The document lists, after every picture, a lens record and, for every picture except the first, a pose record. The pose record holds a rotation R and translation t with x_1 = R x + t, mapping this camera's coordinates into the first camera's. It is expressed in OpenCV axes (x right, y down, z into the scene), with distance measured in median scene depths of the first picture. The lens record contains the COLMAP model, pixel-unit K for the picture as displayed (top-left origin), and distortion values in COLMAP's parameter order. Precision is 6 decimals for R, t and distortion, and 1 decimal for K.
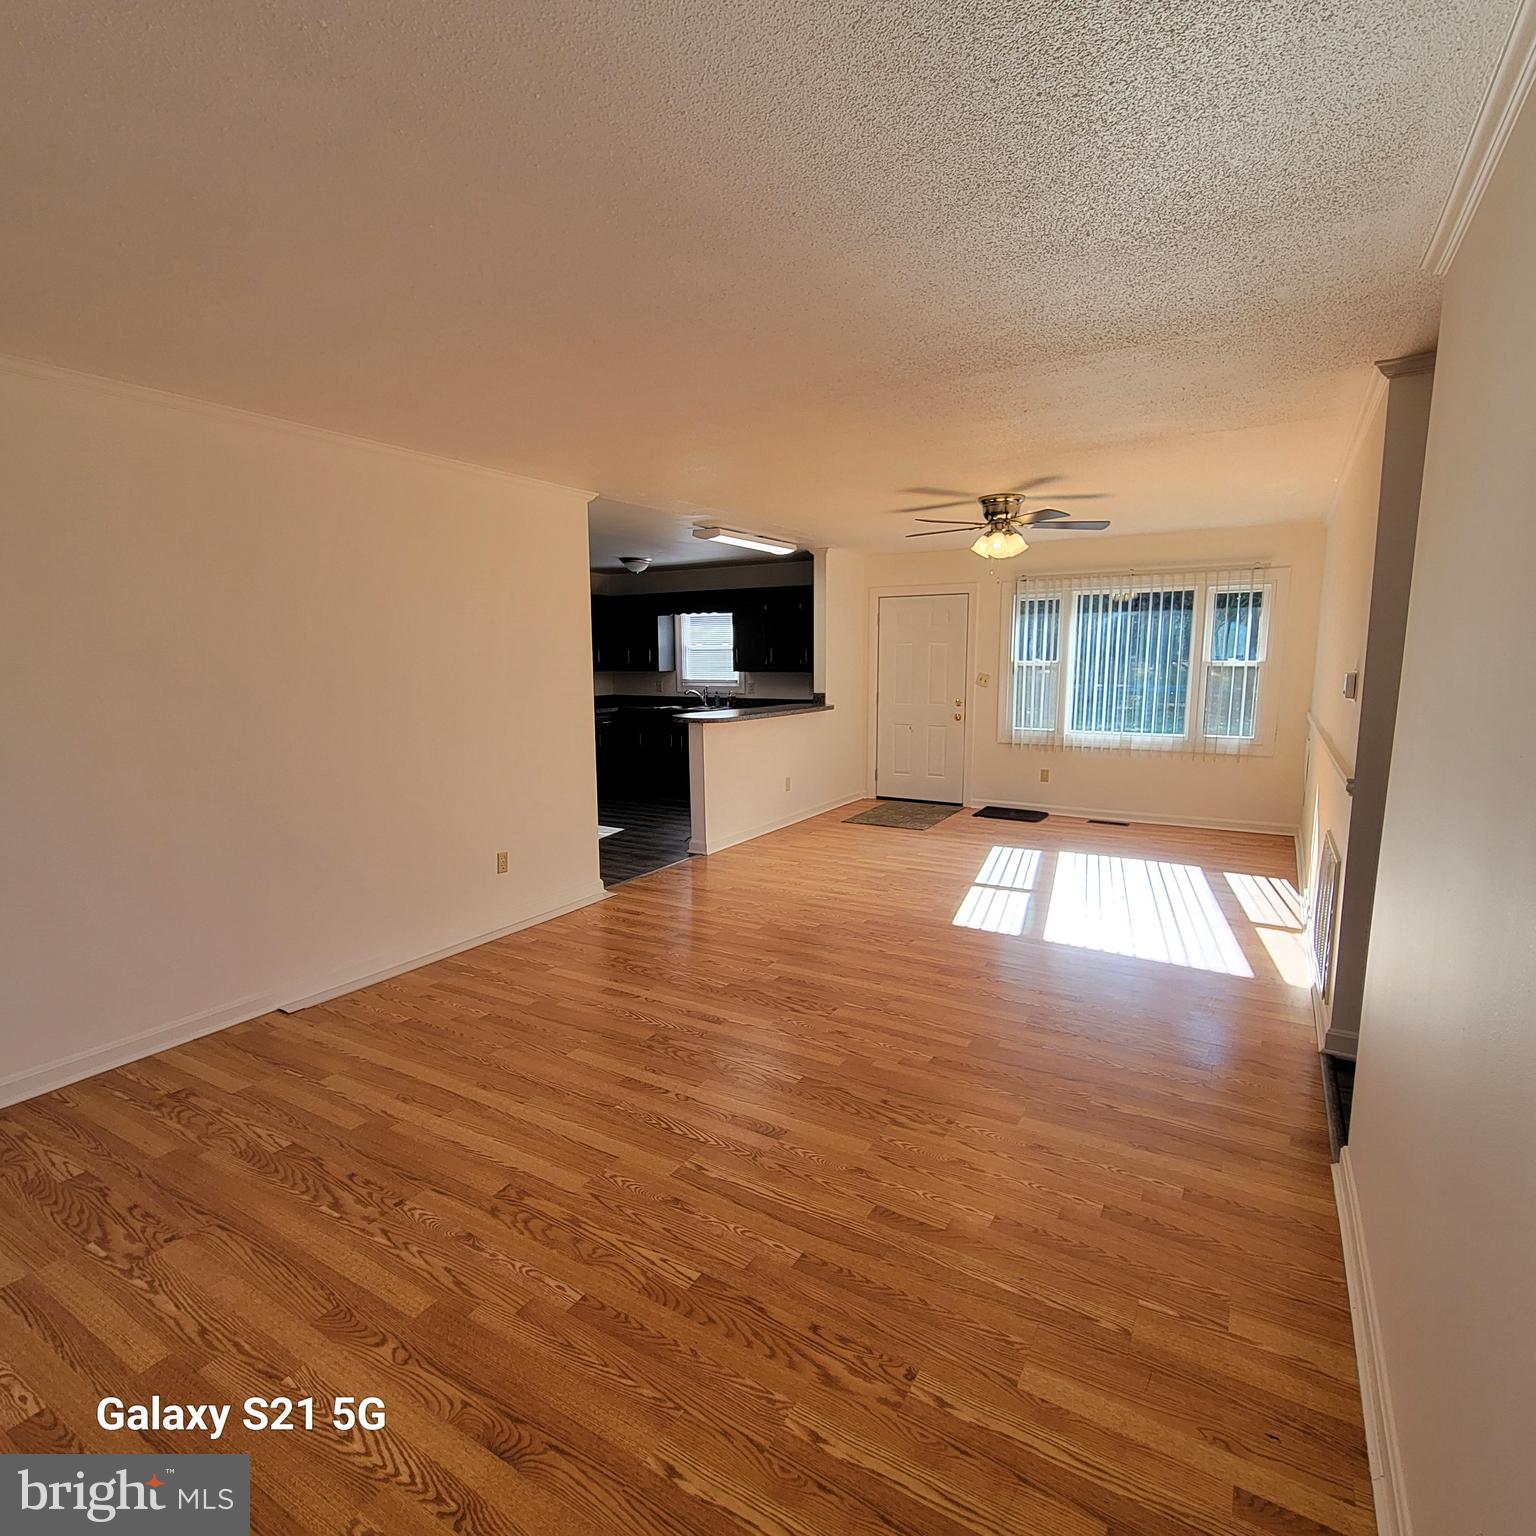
lens RADIAL K [[835.6, 0, 759.3], [0, 835.6, 766.8], [0, 0, 1]] dist [0.001061, -0.000191]
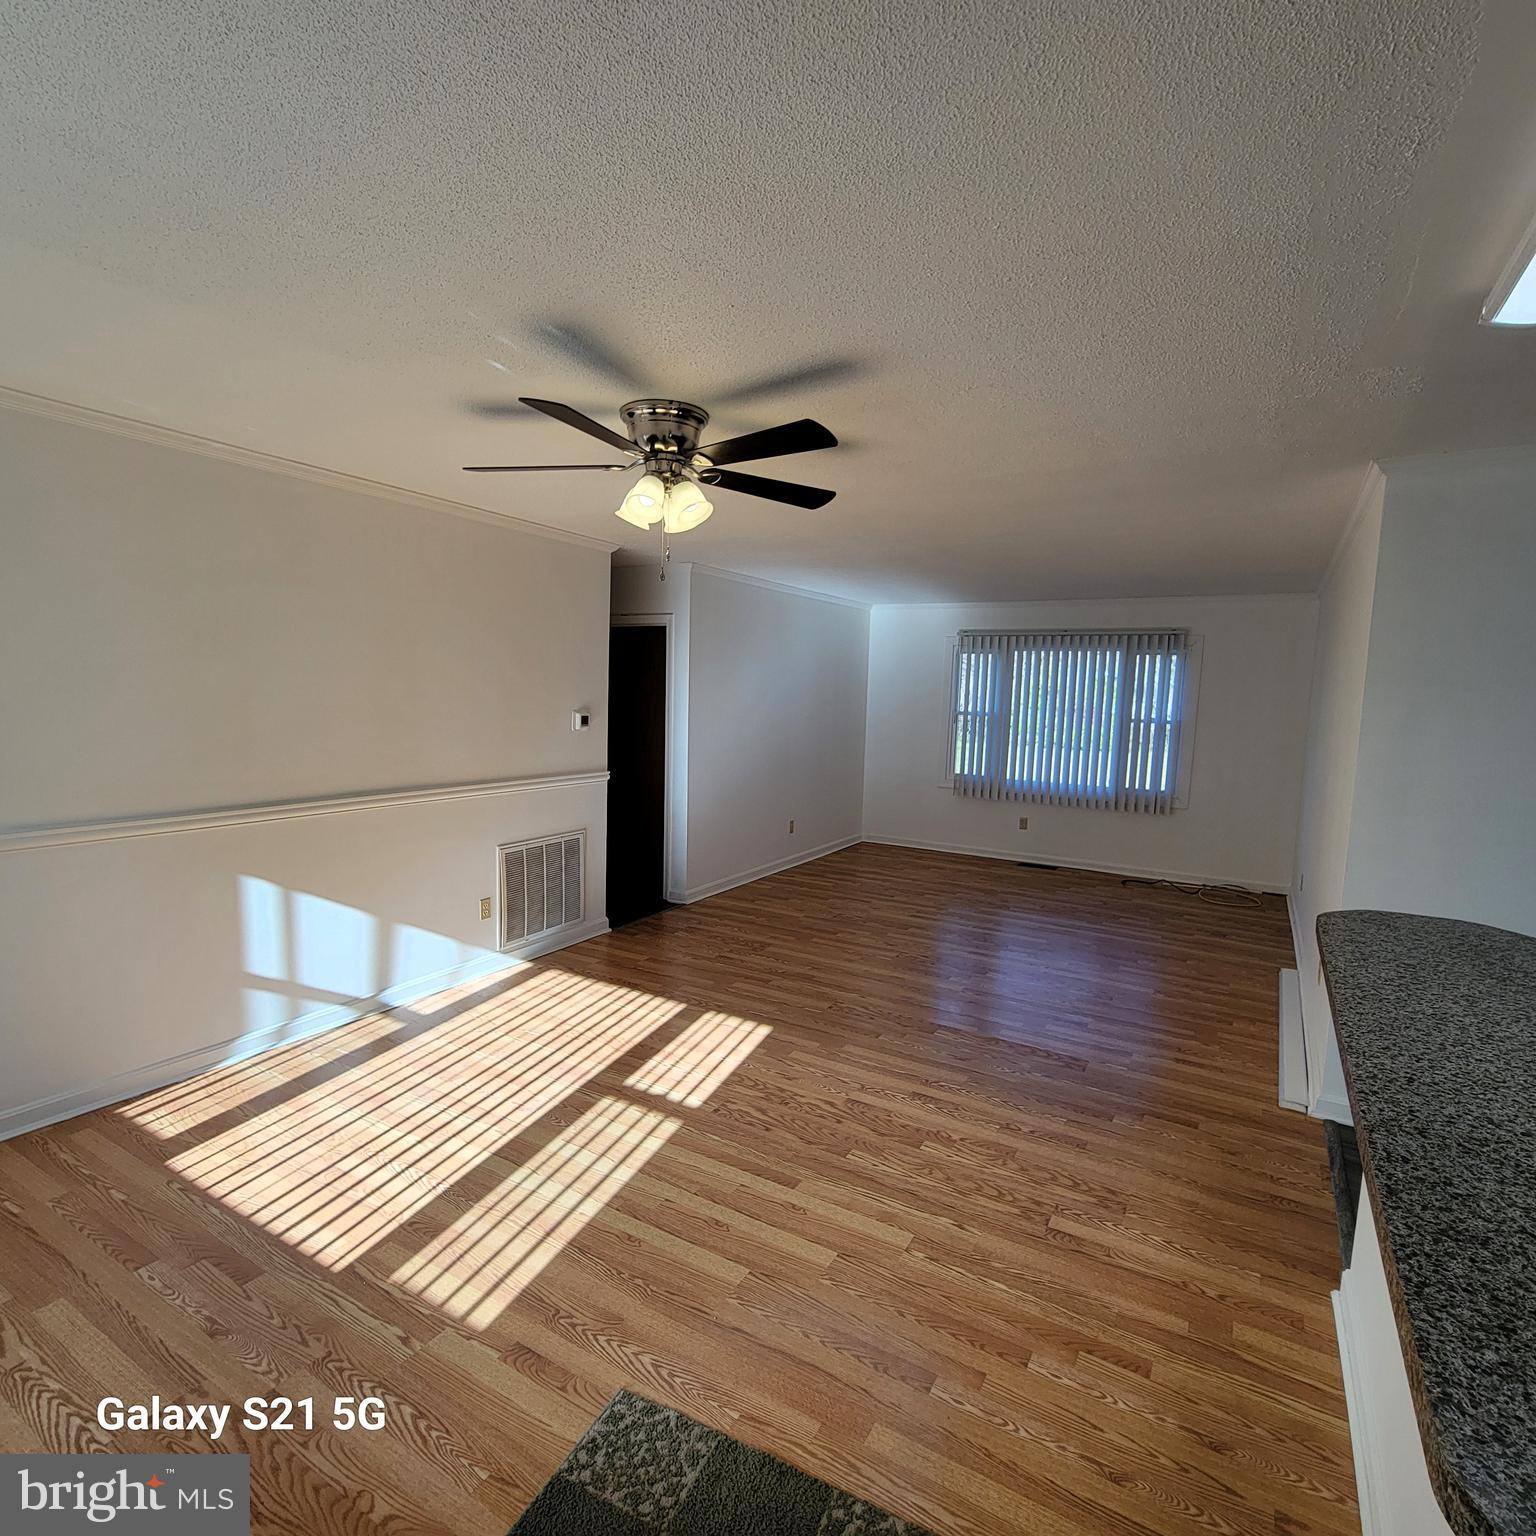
lens RADIAL K [[835.6, 0, 756.5], [0, 835.6, 767.7], [0, 0, 1]] dist [0.001061, -0.000191]
pose [[-0.999838, -0.017853, 0.002371, 0.234657], [-0.016867, 0.974398, 0.224196, -0.243006], [-0.006312, 0.224120, -0.974541, 1.675754]]
